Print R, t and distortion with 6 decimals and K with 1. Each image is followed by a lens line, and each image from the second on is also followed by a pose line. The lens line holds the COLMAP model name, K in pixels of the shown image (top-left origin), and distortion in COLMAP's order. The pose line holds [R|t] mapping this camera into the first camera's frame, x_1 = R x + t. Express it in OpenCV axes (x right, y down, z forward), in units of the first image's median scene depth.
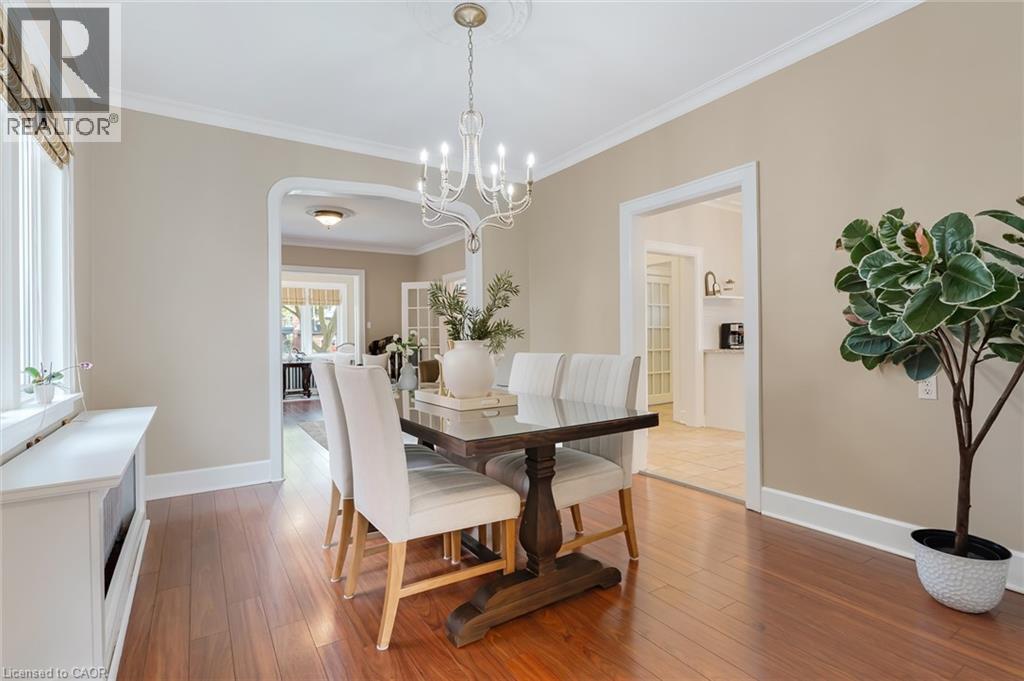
lens RADIAL K [[486.3, 0, 511.6], [0, 486.3, 338.4], [0, 0, 1]] dist [0.003842, 0.000473]
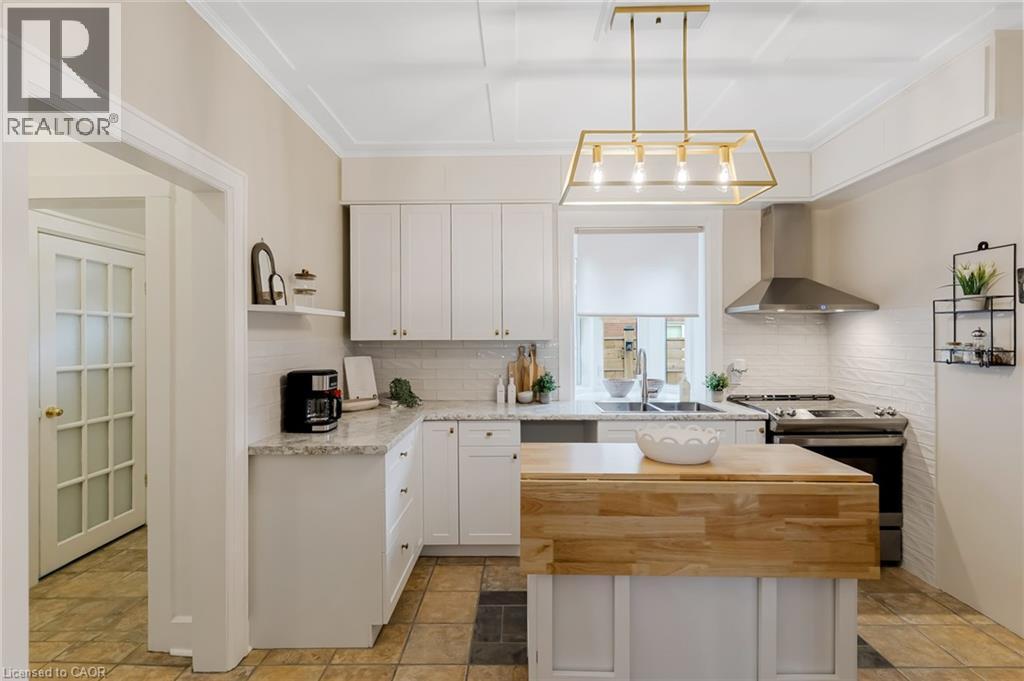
lens RADIAL K [[486.3, 0, 511.6], [0, 486.3, 338.4], [0, 0, 1]] dist [0.003842, 0.000473]
pose [[0.569211, 0.008447, 0.822148, 0.198630], [-0.003585, 0.999963, -0.007792, -0.057593], [-0.822184, 0.001488, 0.569220, 0.610150]]
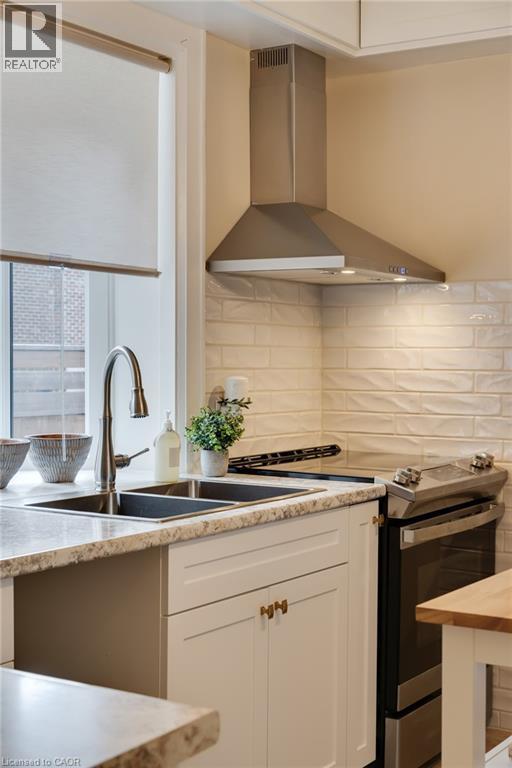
lens RADIAL K [[1195.5, 0, 257.9], [0, 1195.5, 396.6], [0, 0, 1]] dist [0.000531, -0.003577]
pose [[-0.404520, -0.019133, 0.914329, 0.246911], [0.000242, 0.999779, 0.021028, -0.040541], [-0.914529, 0.008728, -0.404426, 0.977128]]
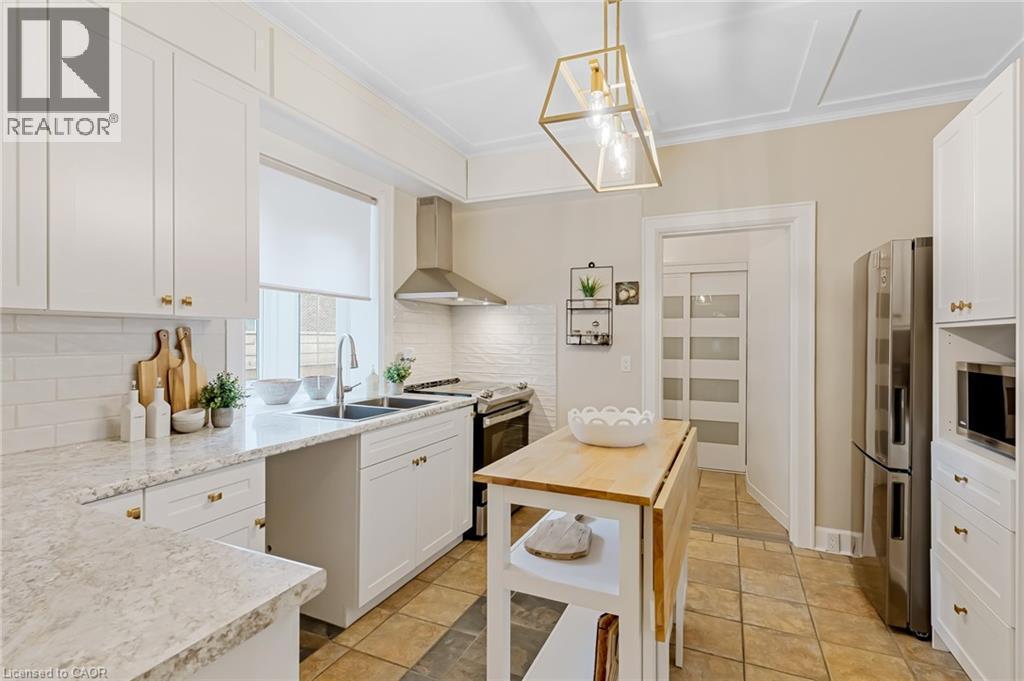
lens RADIAL K [[486.3, 0, 511.6], [0, 486.3, 338.4], [0, 0, 1]] dist [0.003842, 0.000473]
pose [[-0.532666, 0.009266, 0.846275, 0.302193], [0.001346, 0.999948, -0.010102, -0.042596], [-0.846325, -0.004241, -0.532650, 0.925201]]
